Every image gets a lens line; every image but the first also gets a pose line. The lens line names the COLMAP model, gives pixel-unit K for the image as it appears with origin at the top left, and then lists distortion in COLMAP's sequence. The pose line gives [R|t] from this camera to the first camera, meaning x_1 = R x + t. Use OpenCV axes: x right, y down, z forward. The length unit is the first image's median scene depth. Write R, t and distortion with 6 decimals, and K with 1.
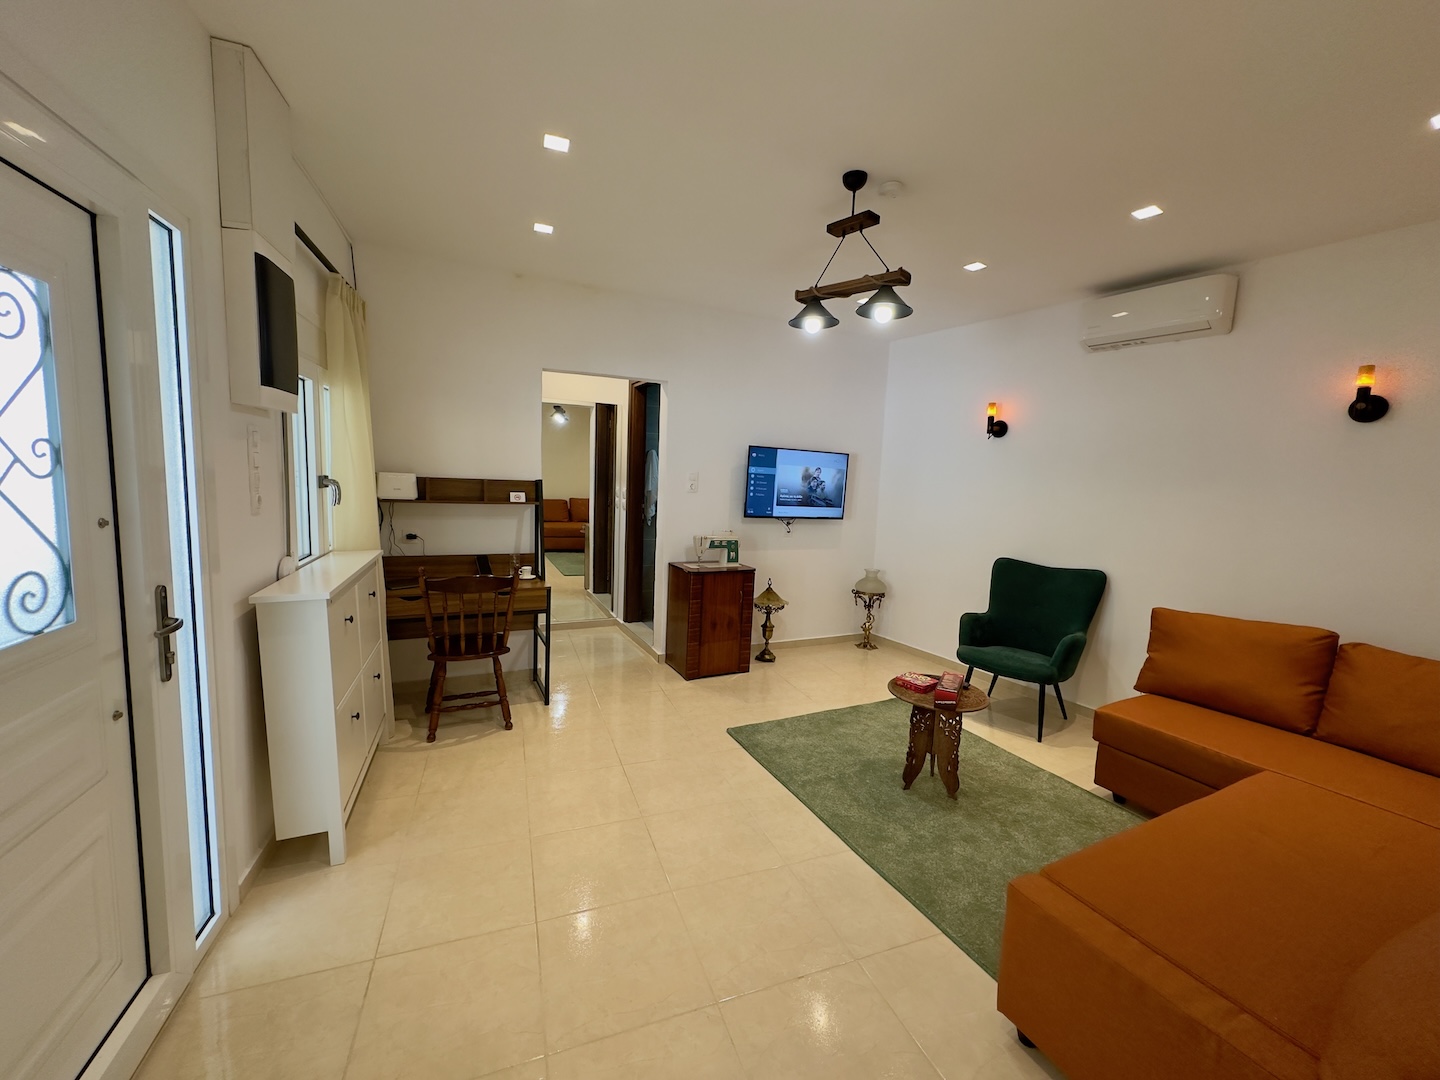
lens RADIAL K [[574.9, 0, 718.7], [0, 574.9, 537.5], [0, 0, 1]] dist [-0.000118, -0.000032]
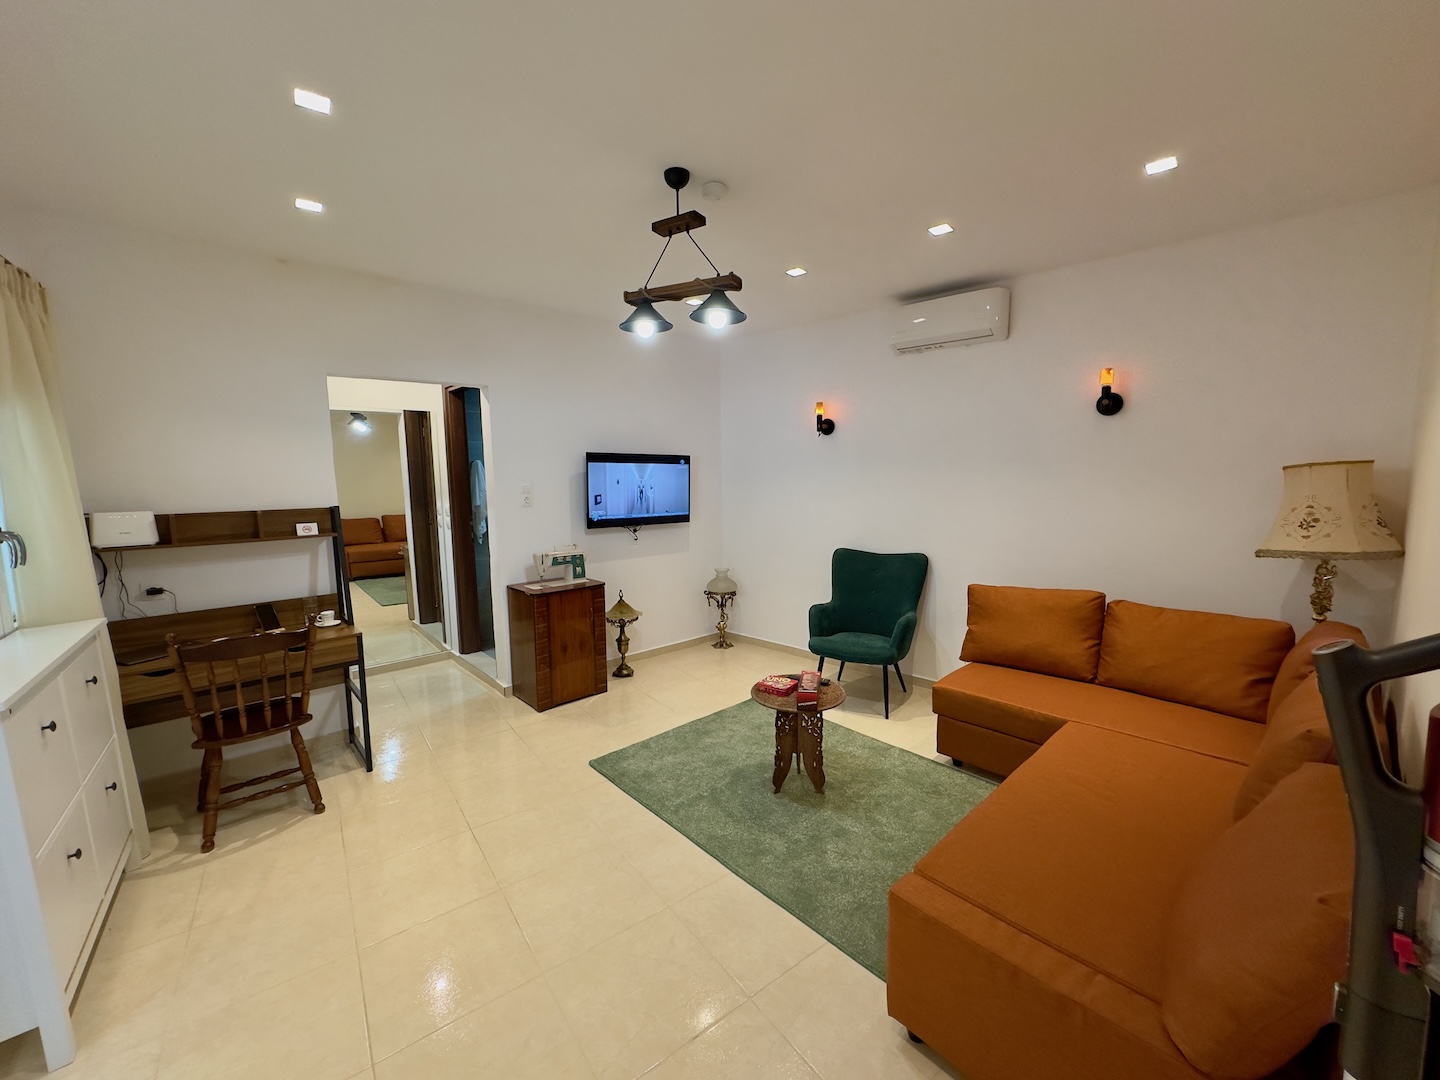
lens RADIAL K [[574.9, 0, 720.4], [0, 574.9, 537.3], [0, 0, 1]] dist [-0.000118, -0.000032]
pose [[0.960002, -0.084235, 0.267022, 0.000484], [0.082297, 0.996437, 0.018460, -0.025512], [-0.267625, 0.004254, 0.963514, 0.042355]]
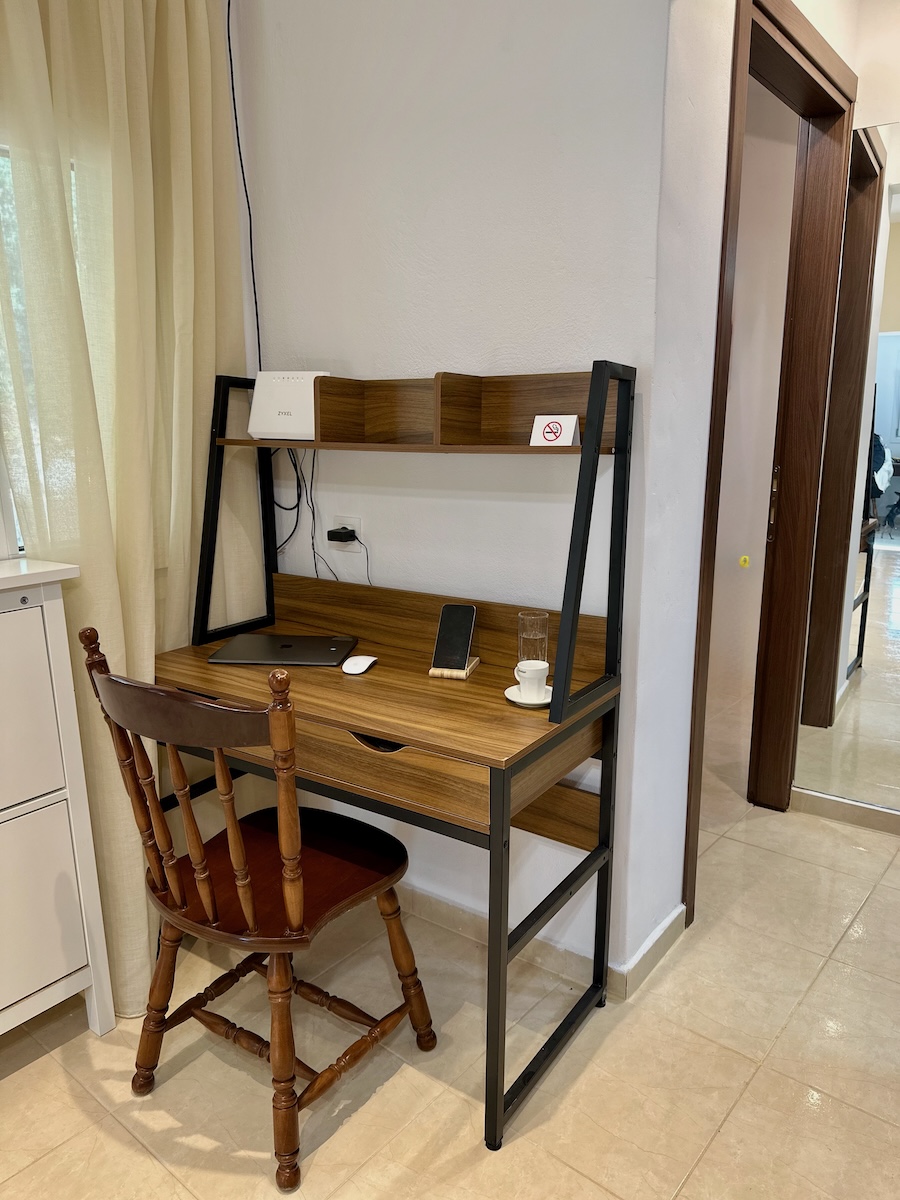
lens RADIAL K [[843.0, 0, 452.3], [0, 843.0, 607.5], [0, 0, 1]] dist [0.083505, -0.106884]
pose [[0.491775, 0.147152, -0.858198, 0.024038], [-0.065645, 0.989077, 0.131977, -0.034439], [0.868244, -0.008567, 0.496063, 0.762158]]
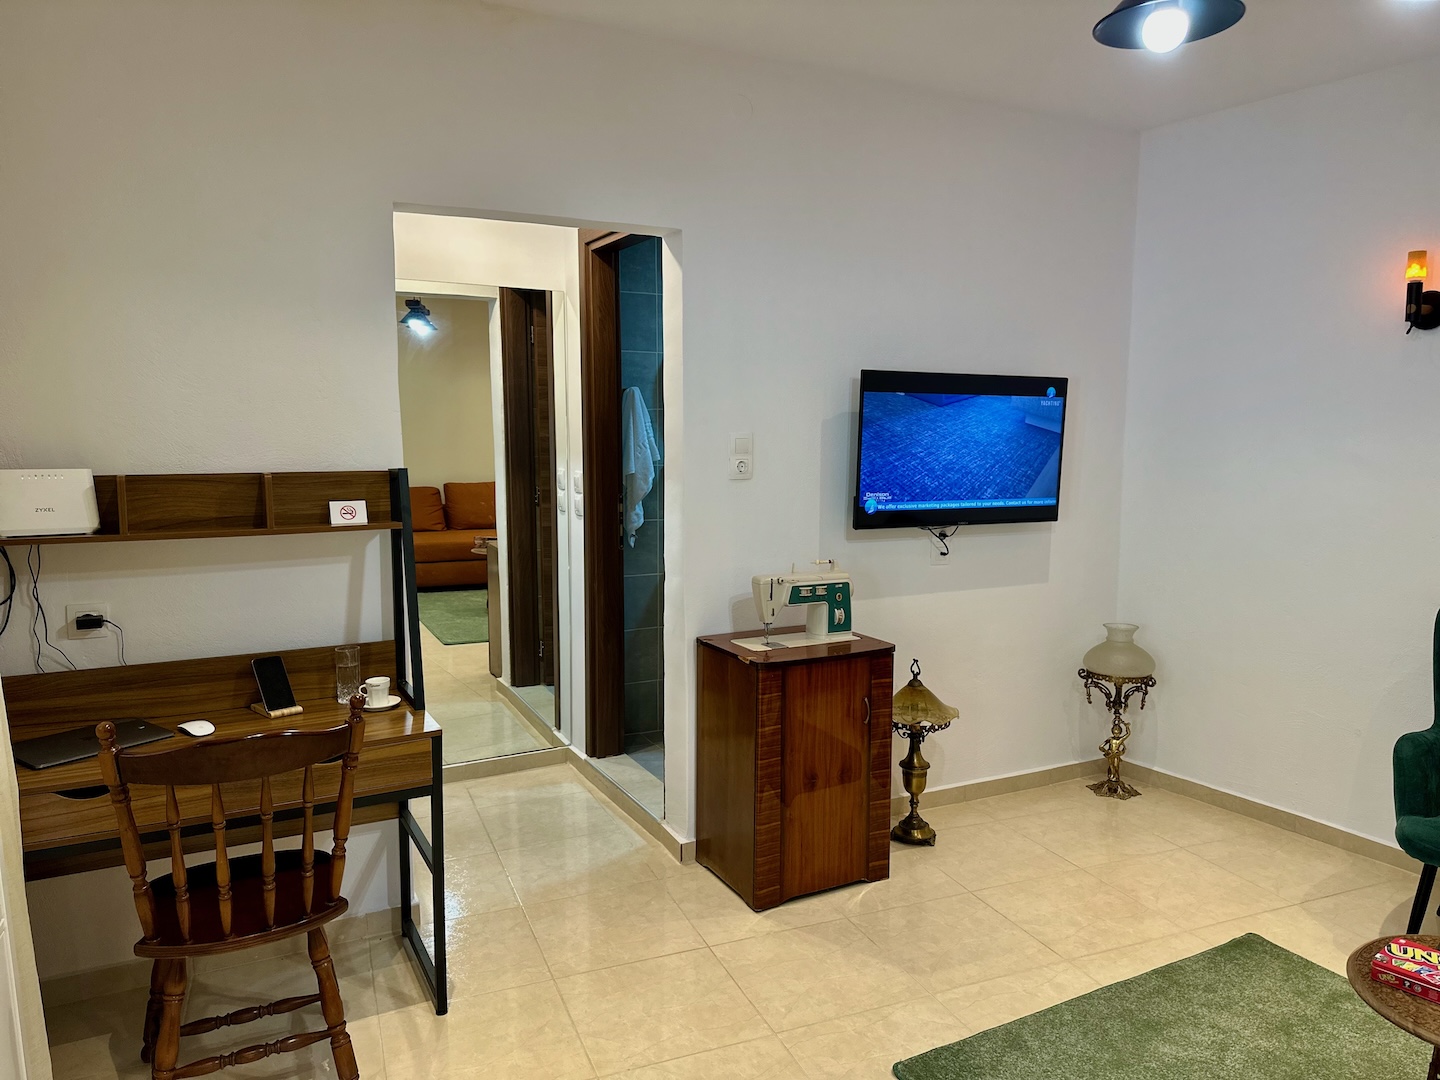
lens RADIAL K [[1011.6, 0, 730.2], [0, 1011.6, 540.9], [0, 0, 1]] dist [0.083505, -0.106884]
pose [[0.998698, -0.041921, 0.029078, -0.097580], [0.041630, 0.999078, 0.010533, -0.047517], [-0.029493, -0.009309, 0.999522, 0.254996]]
